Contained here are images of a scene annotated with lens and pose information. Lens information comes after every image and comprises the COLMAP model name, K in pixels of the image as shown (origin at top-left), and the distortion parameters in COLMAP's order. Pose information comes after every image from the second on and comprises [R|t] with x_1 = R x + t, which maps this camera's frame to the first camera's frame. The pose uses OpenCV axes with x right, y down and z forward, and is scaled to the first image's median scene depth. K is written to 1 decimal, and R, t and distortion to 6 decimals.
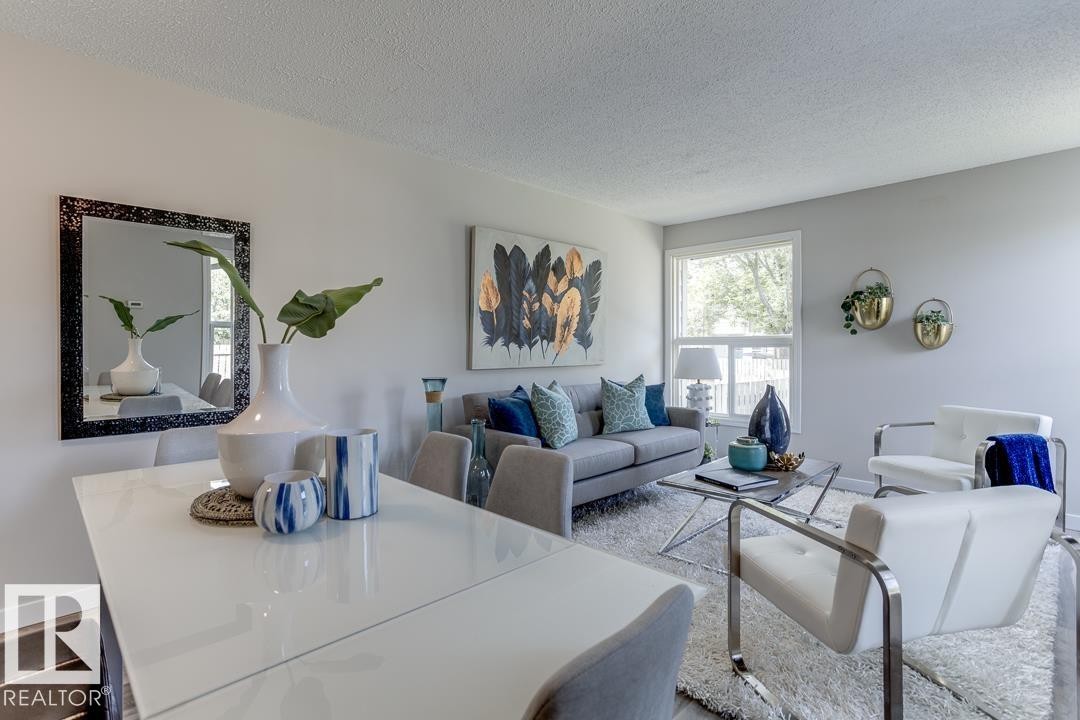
lens RADIAL K [[523.3, 0, 542.7], [0, 523.3, 349.3], [0, 0, 1]] dist [-0.048586, 0.022511]
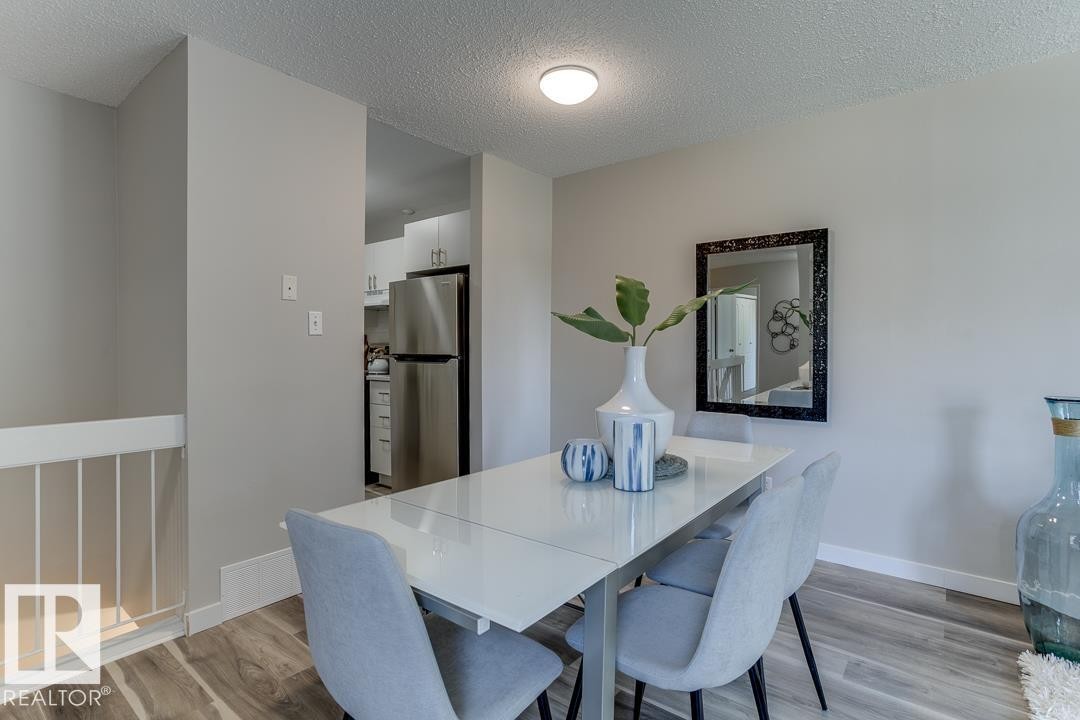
lens RADIAL K [[523.3, 0, 542.7], [0, 523.3, 349.3], [0, 0, 1]] dist [-0.048586, 0.022511]
pose [[0.115693, 0.010238, -0.993232, 0.454208], [-0.009896, 0.999909, 0.009155, -0.007778], [0.993236, 0.008770, 0.115783, 0.363556]]
